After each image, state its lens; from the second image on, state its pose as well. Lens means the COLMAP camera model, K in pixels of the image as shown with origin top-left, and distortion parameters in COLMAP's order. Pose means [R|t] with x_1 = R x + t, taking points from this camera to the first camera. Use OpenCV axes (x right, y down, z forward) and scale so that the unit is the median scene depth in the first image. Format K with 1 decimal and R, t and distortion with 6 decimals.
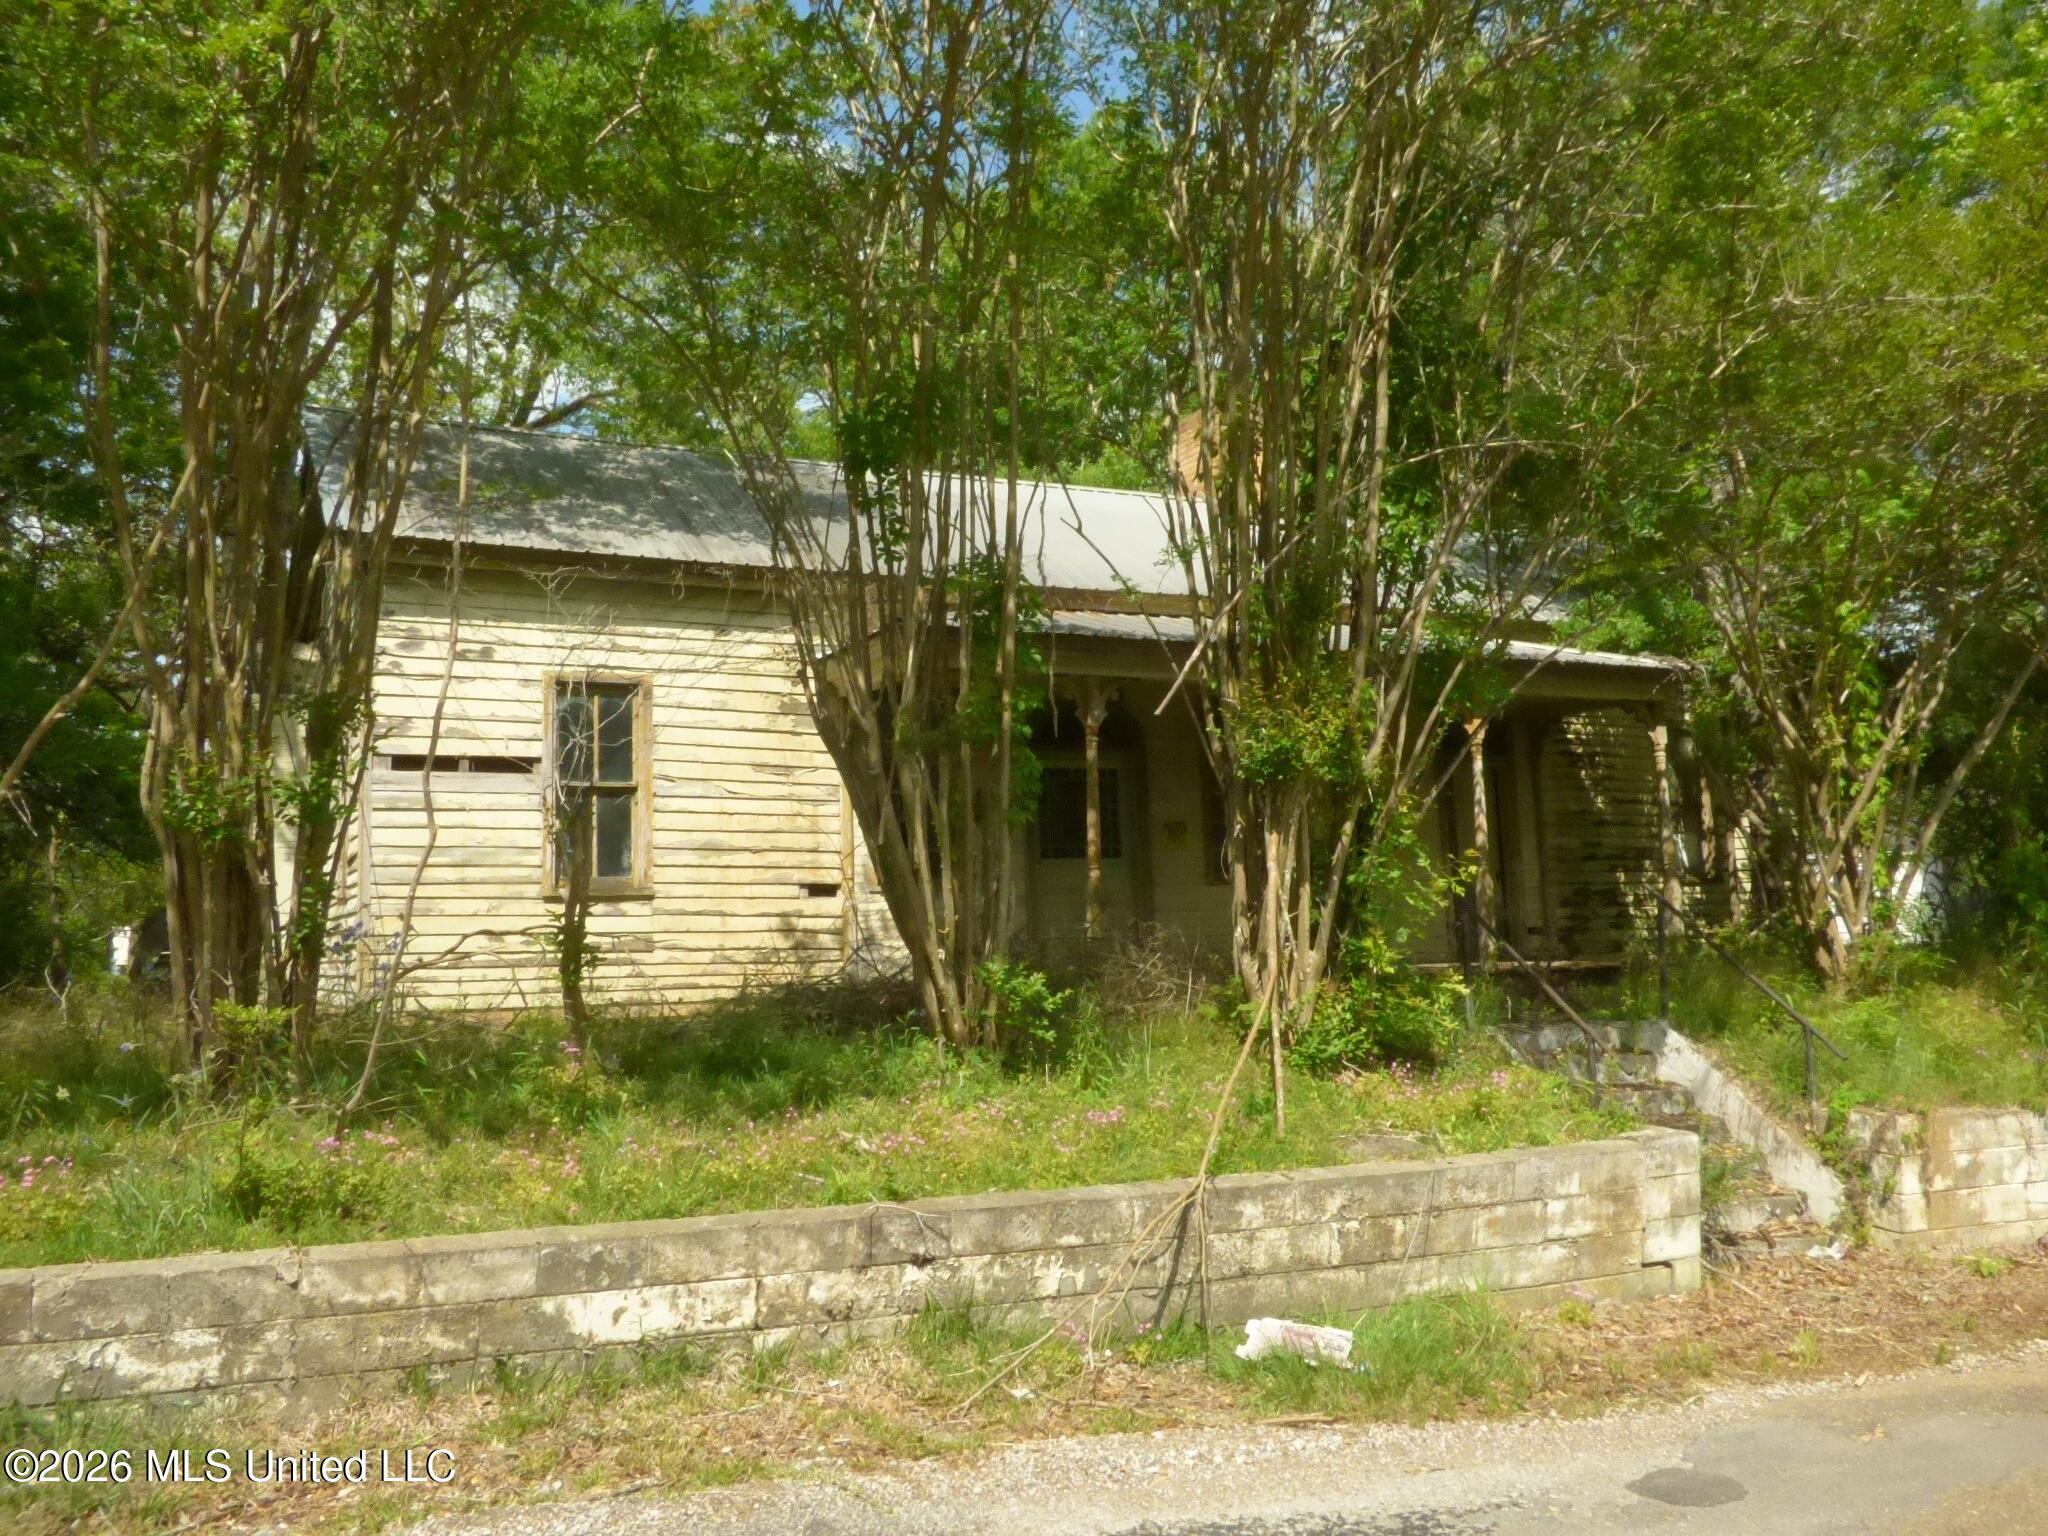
lens RADIAL K [[1777.0, 0, 1024.0], [0, 1777.0, 768.0], [0, 0, 1]] dist [-0.006264, -0.059386]
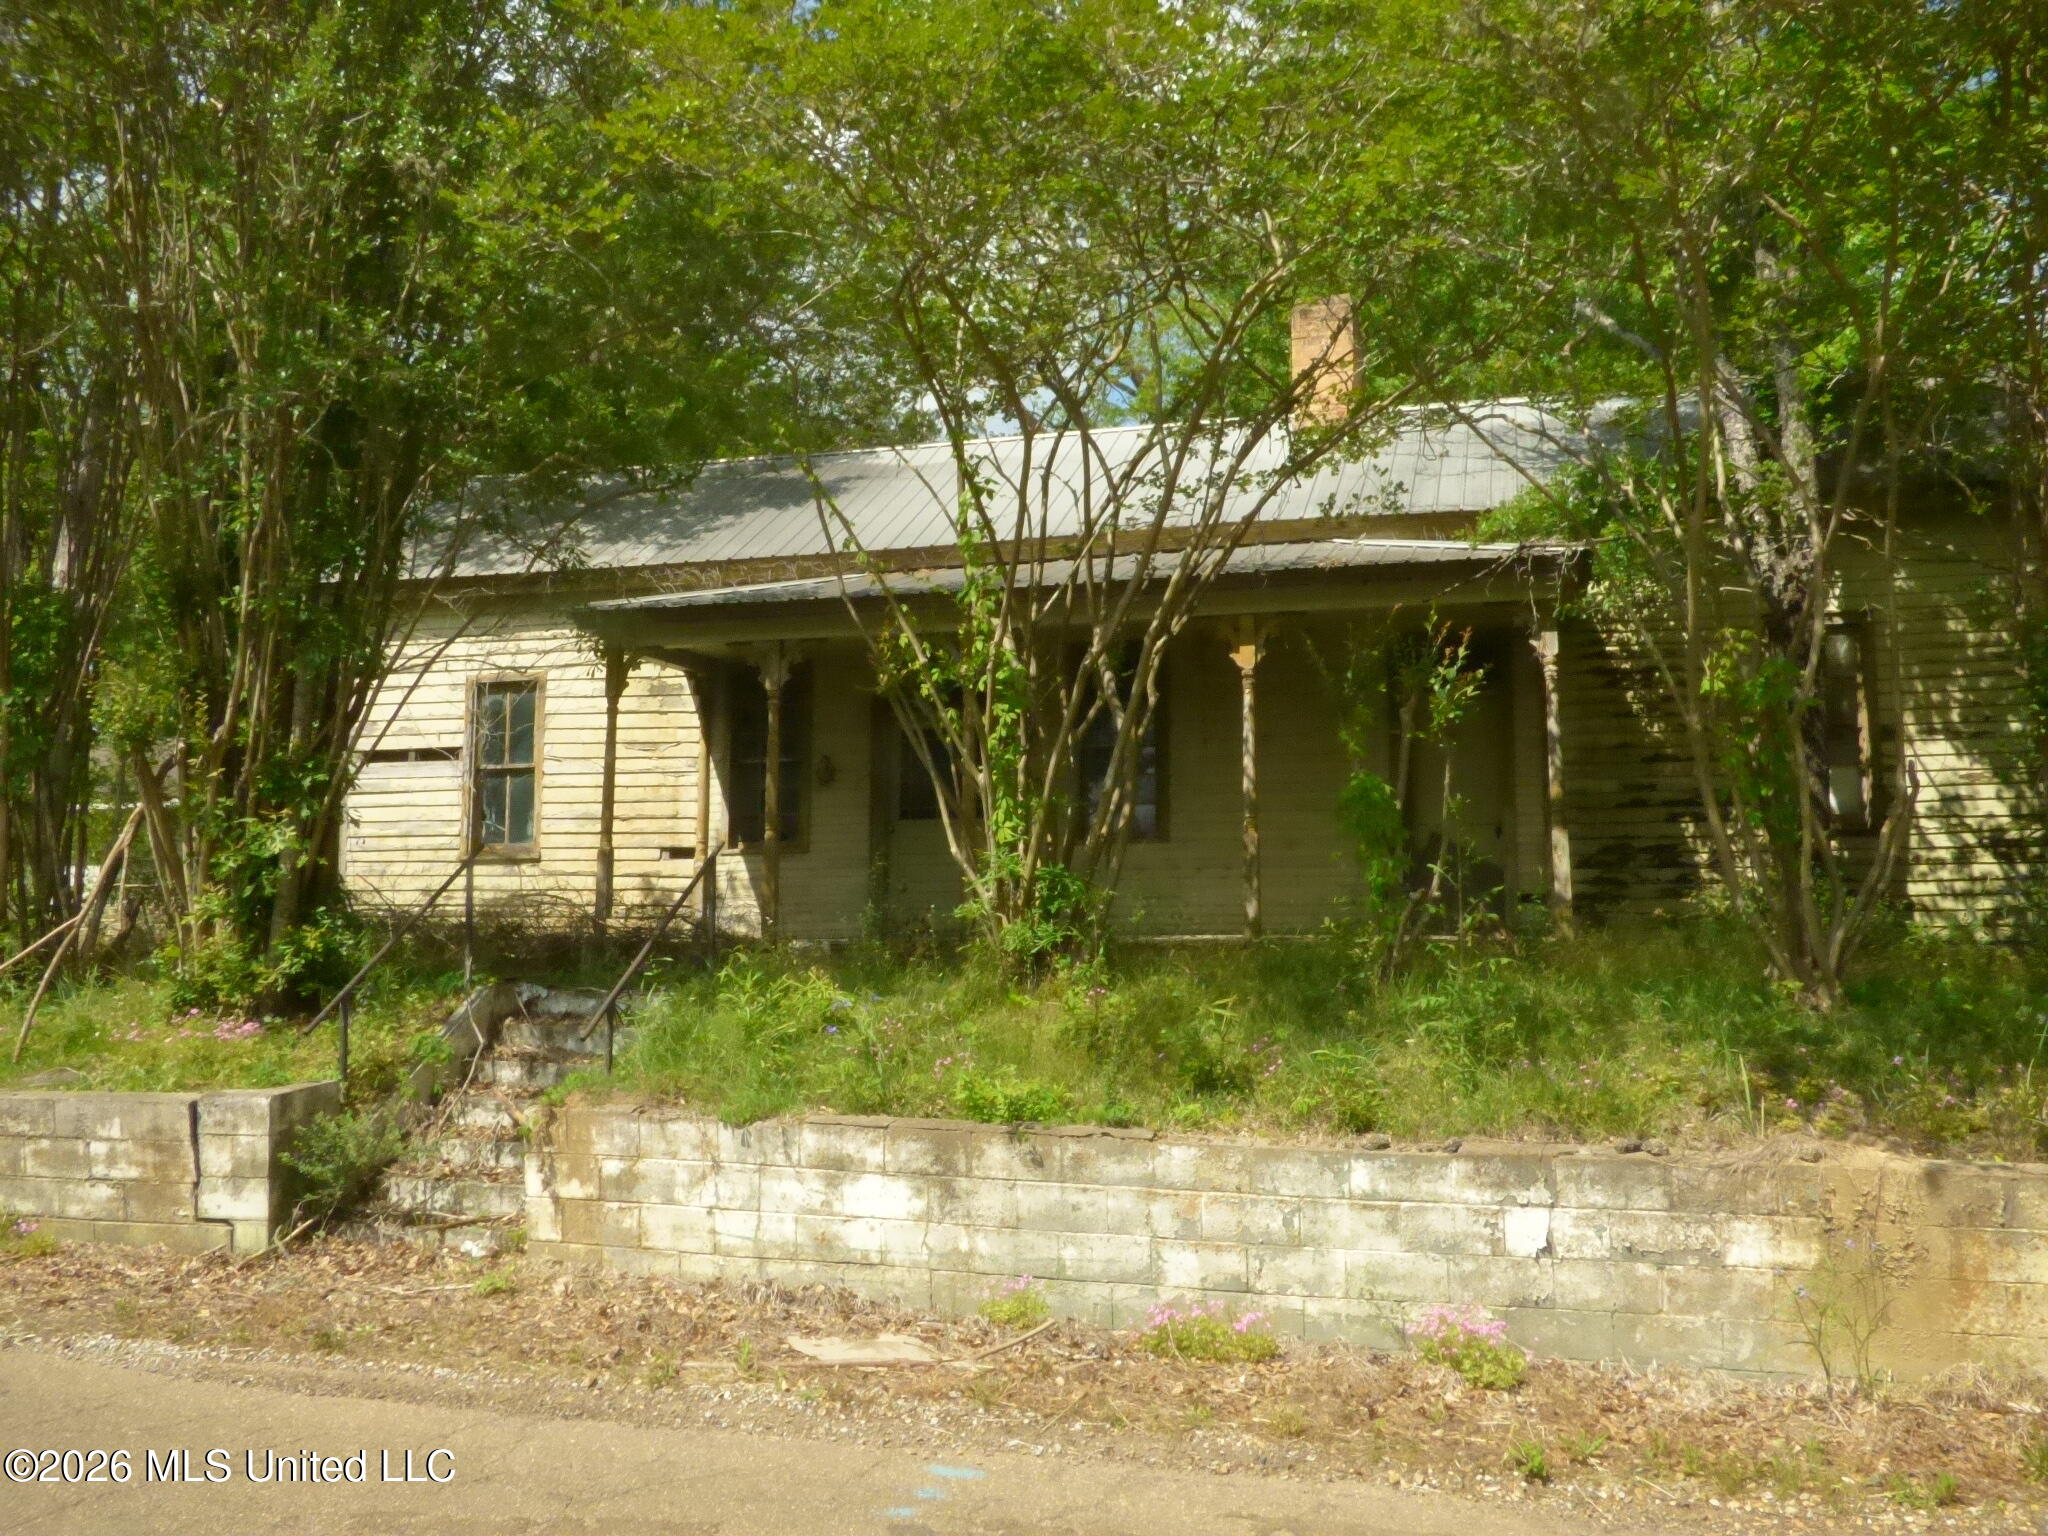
lens RADIAL K [[1759.2, 0, 1024.0], [0, 1759.2, 768.0], [0, 0, 1]] dist [0.000117, -0.008540]
pose [[0.759550, -0.038144, -0.649329, 0.825256], [0.050422, 0.998728, 0.000313, 0.028458], [0.648491, -0.032978, 0.760507, 0.332400]]
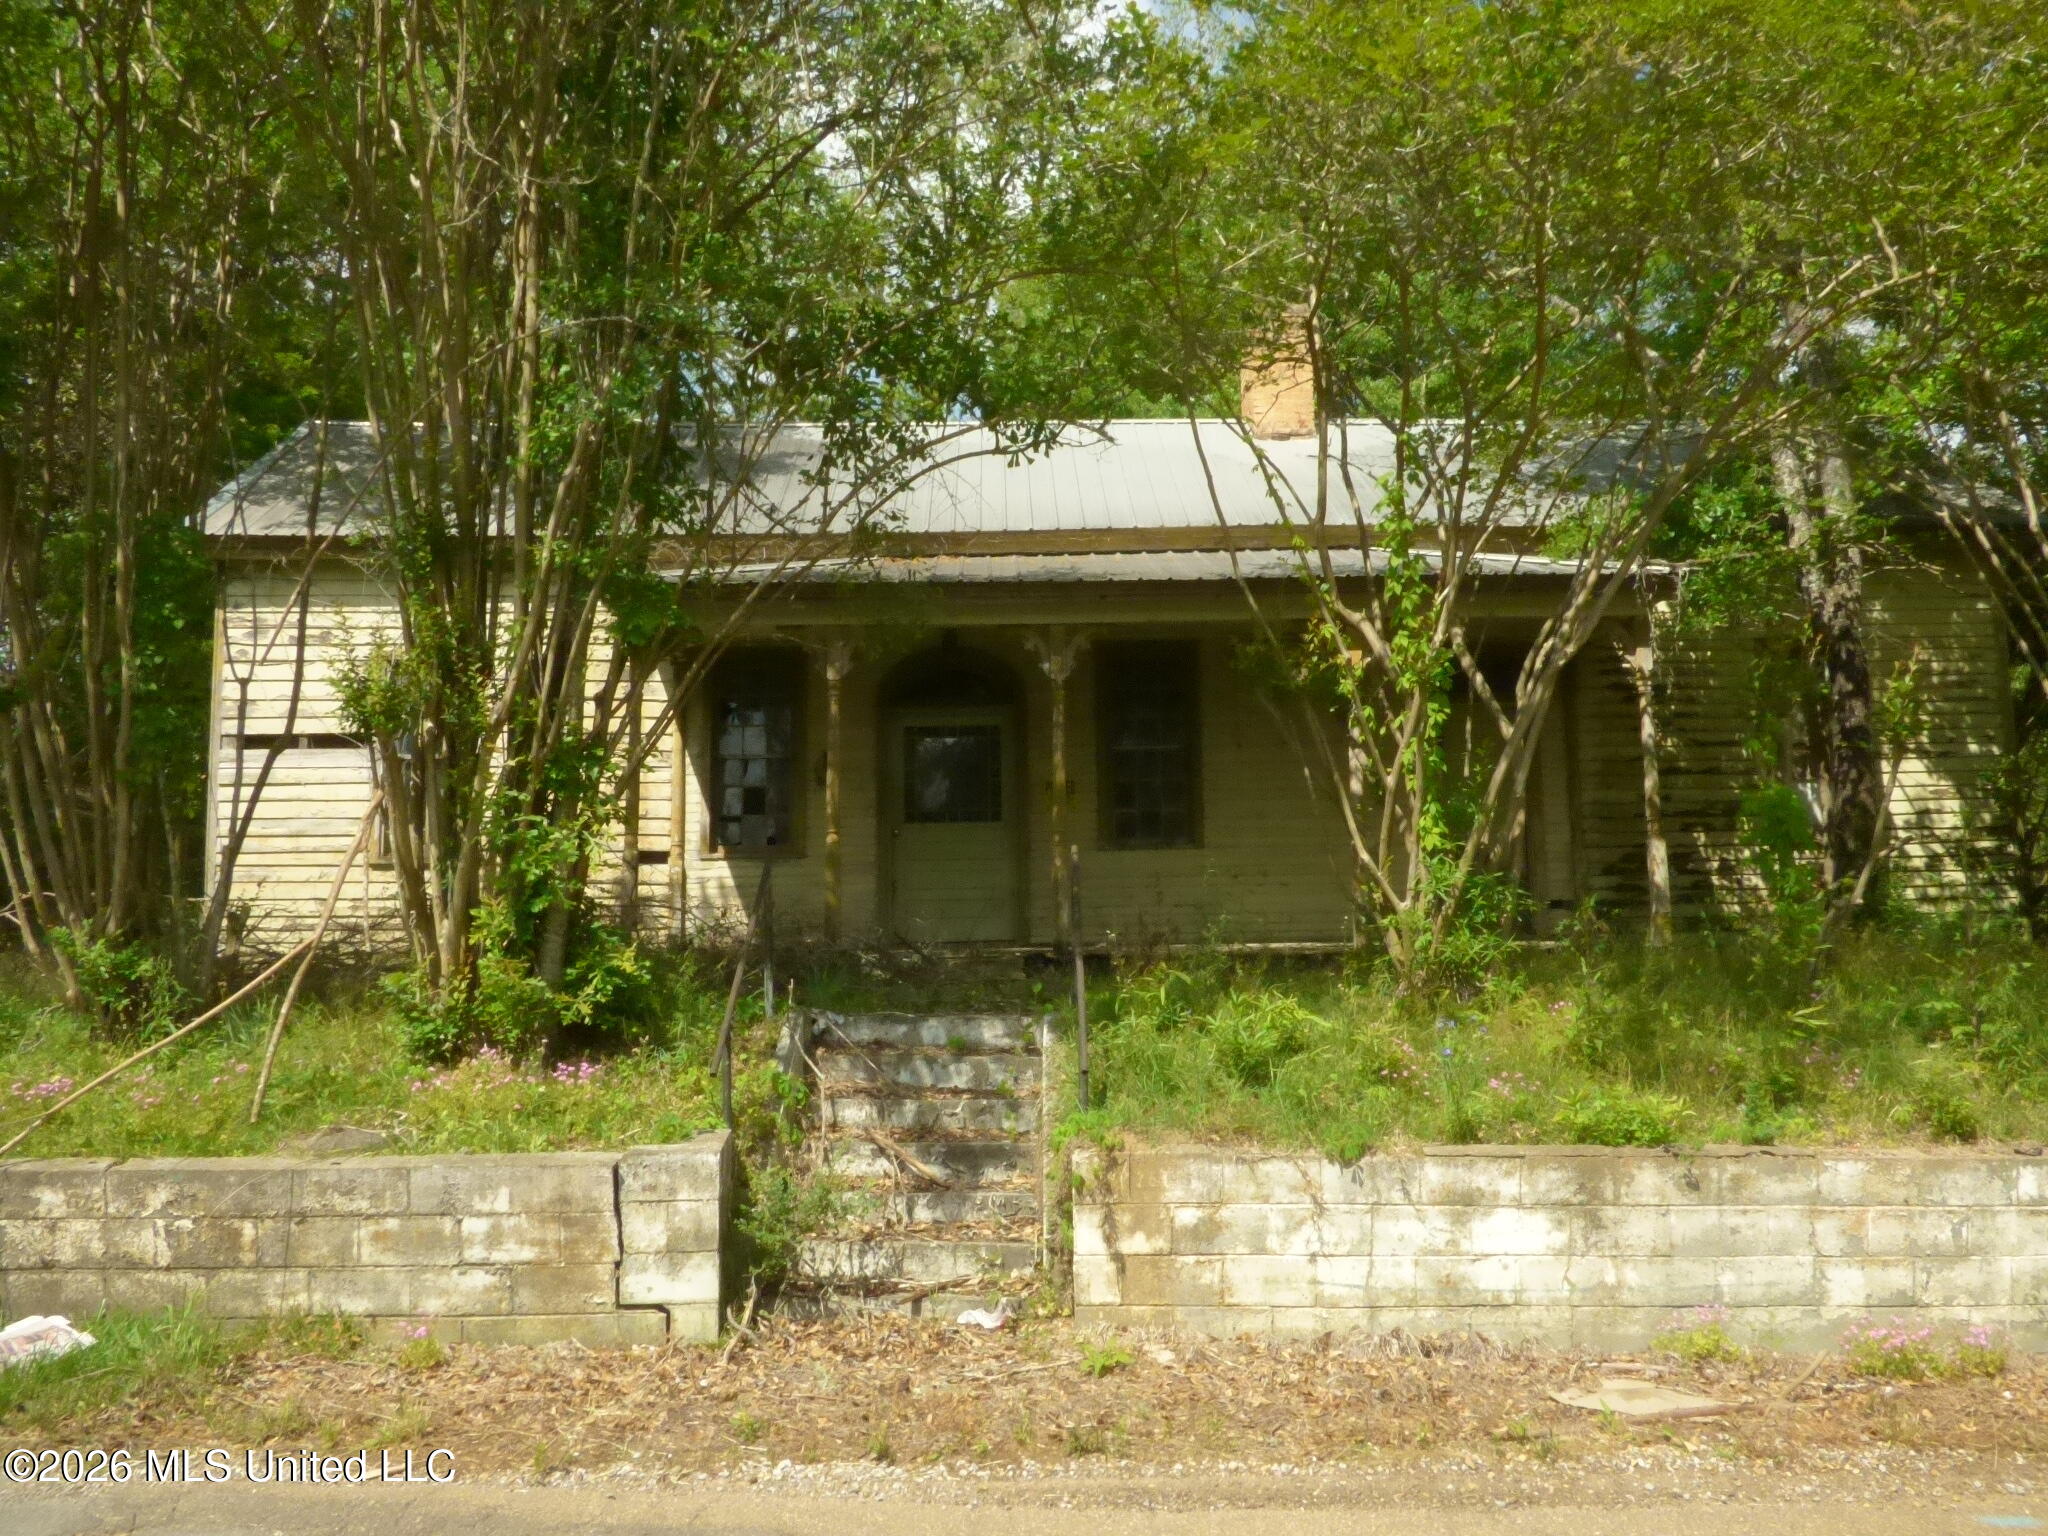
lens RADIAL K [[1782.2, 0, 1030.3], [0, 1782.2, 746.9], [0, 0, 1]] dist [-0.028206, 0.018815]
pose [[0.913662, -0.029053, -0.405435, 0.523009], [0.031018, 0.999517, -0.001725, 0.016721], [0.405289, -0.010999, 0.914122, 0.195848]]
